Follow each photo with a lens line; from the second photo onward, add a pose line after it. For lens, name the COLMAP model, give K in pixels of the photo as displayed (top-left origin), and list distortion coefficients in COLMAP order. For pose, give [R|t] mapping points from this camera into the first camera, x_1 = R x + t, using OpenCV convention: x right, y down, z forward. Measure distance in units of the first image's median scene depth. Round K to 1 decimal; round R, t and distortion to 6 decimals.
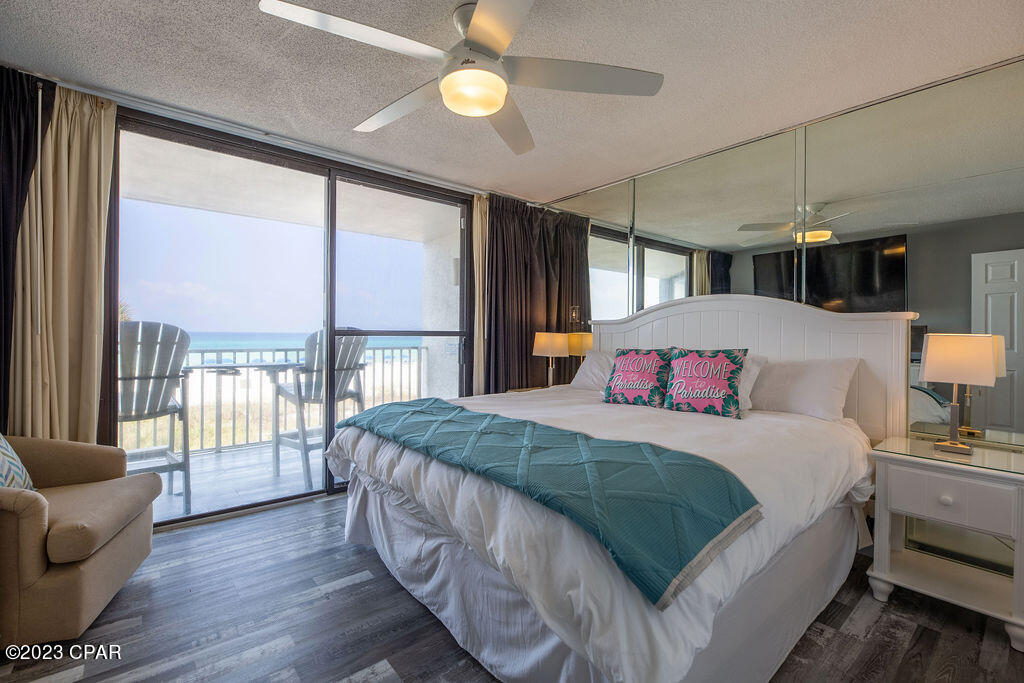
lens RADIAL K [[486.6, 0, 504.7], [0, 486.6, 347.6], [0, 0, 1]] dist [0.001702, -0.003383]
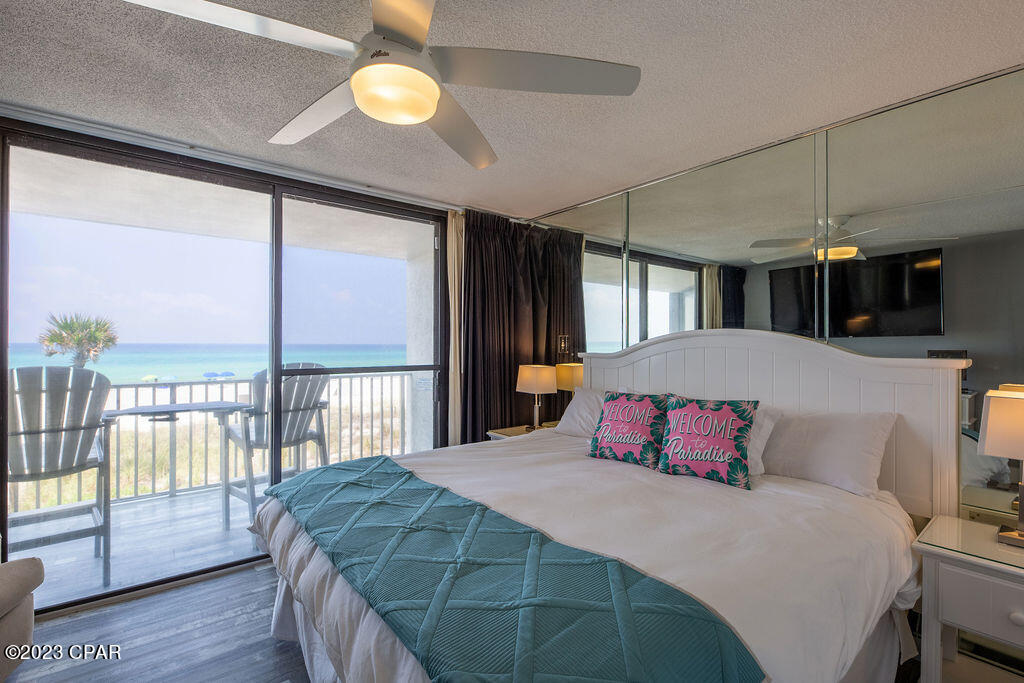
lens RADIAL K [[486.6, 0, 513.8], [0, 486.6, 345.9], [0, 0, 1]] dist [0.001702, -0.003383]
pose [[0.999805, -0.004131, -0.019325, 0.091223], [0.003928, 0.999937, -0.010497, -0.074050], [0.019367, 0.010419, 0.999758, 0.151261]]
